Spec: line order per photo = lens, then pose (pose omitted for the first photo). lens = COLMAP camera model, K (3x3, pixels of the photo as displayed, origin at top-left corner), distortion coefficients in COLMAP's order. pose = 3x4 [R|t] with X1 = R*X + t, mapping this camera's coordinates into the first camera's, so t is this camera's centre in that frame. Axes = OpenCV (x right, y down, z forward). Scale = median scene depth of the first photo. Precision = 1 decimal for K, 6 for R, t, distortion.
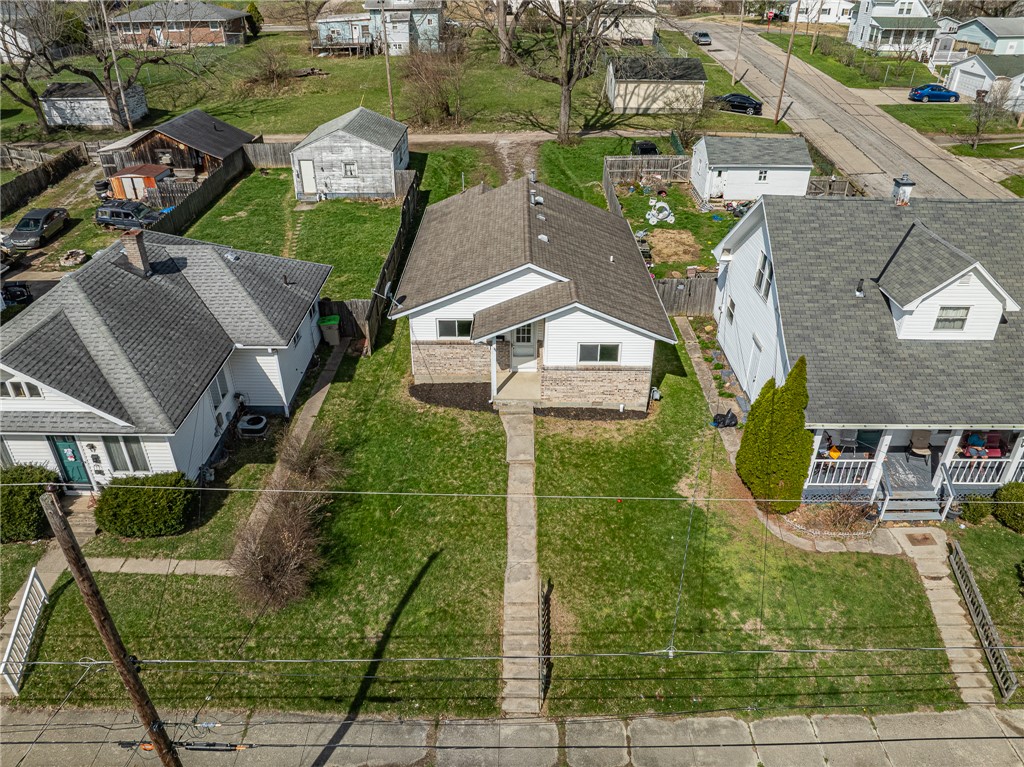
lens RADIAL K [[719.9, 0, 513.3], [0, 719.9, 384.7], [0, 0, 1]] dist [-0.038858, -0.000821]
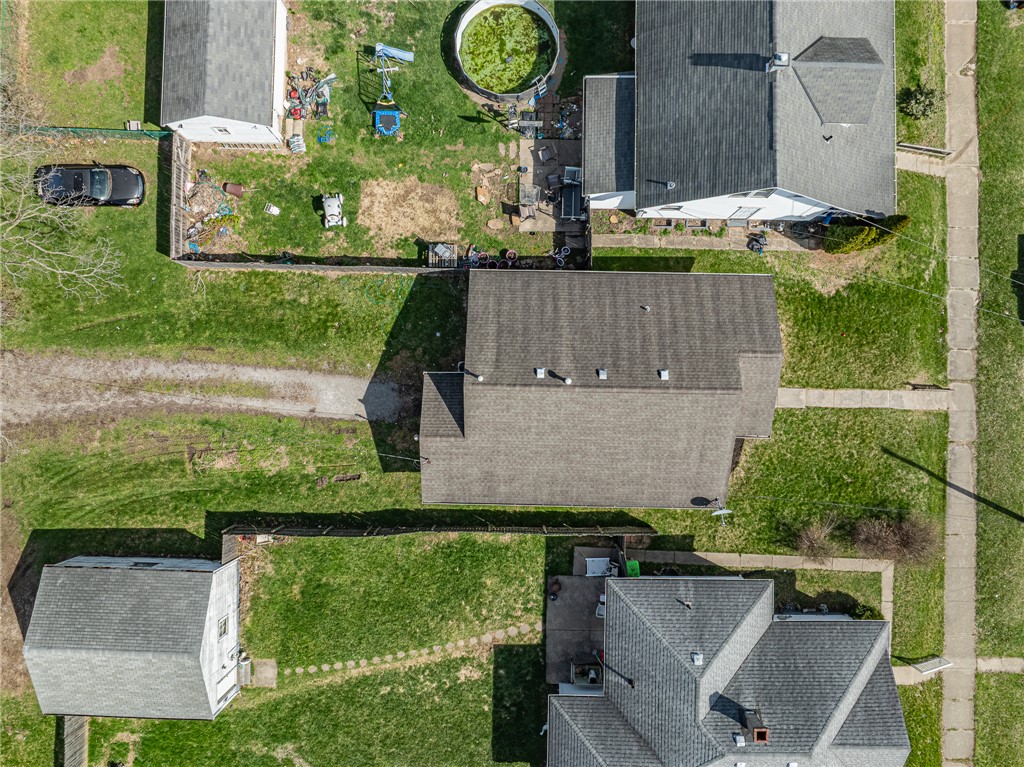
lens RADIAL K [[719.9, 0, 509.8], [0, 719.9, 382.2], [0, 0, 1]] dist [-0.038858, -0.000821]
pose [[0.013475, -0.999889, 0.006353, 0.023378], [0.528019, 0.012511, 0.849140, -1.345713], [-0.849125, -0.008087, 0.528129, 0.703137]]
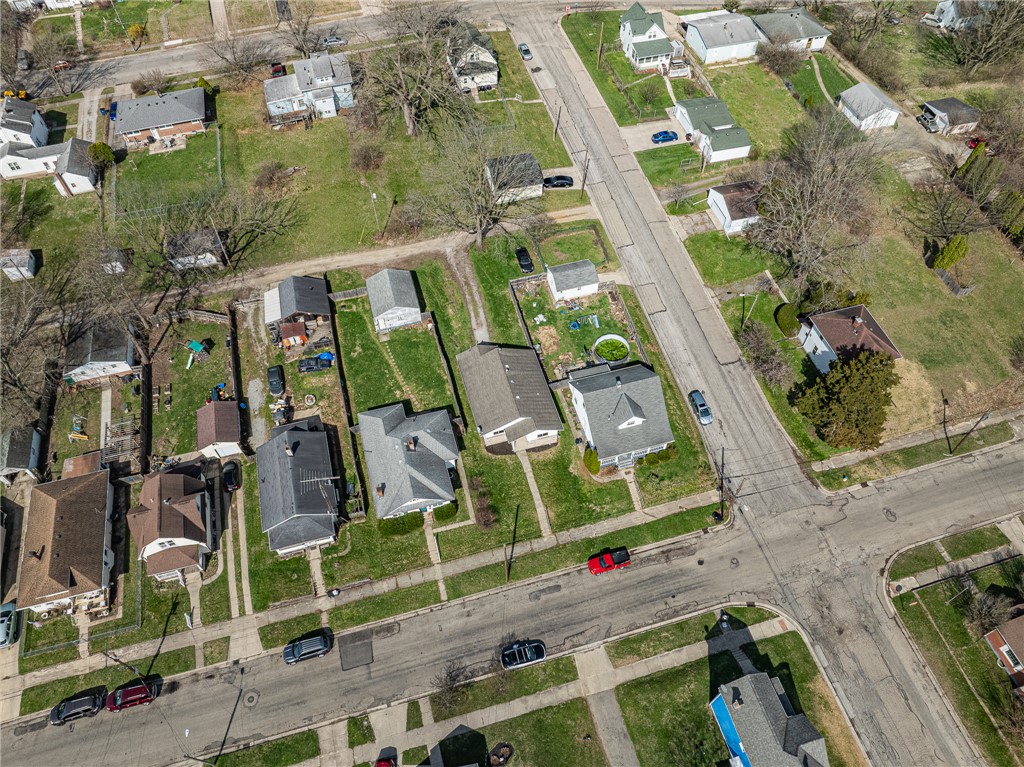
lens RADIAL K [[719.9, 0, 514.0], [0, 719.9, 384.0], [0, 0, 1]] dist [-0.038858, -0.000821]
pose [[0.961332, -0.225743, 0.157739, -0.517062], [0.146154, 0.903667, 0.402524, -1.714302], [-0.233411, -0.363904, 0.901717, -2.059033]]
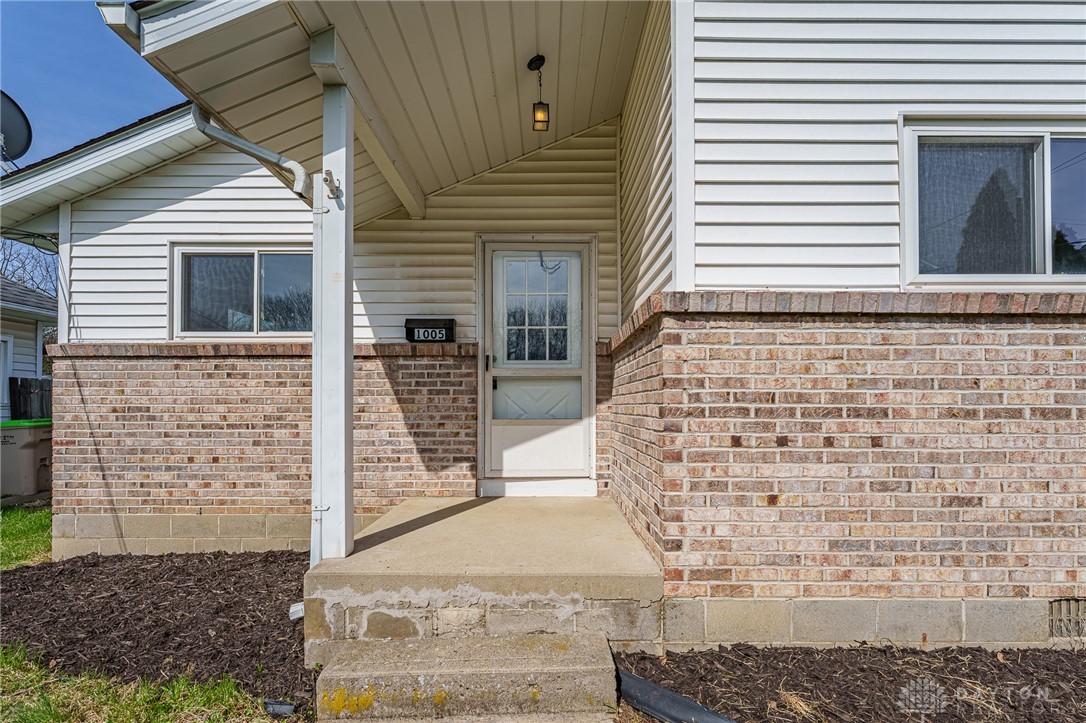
lens RADIAL K [[486.3, 0, 543.2], [0, 486.3, 407.8], [0, 0, 1]] dist [-0.002736, -0.000399]
pose [[0.999982, -0.000003, 0.005941, 0.016305], [0.003083, 0.855083, -0.518482, 0.041350], [-0.005079, 0.518491, 0.855068, 0.937080]]
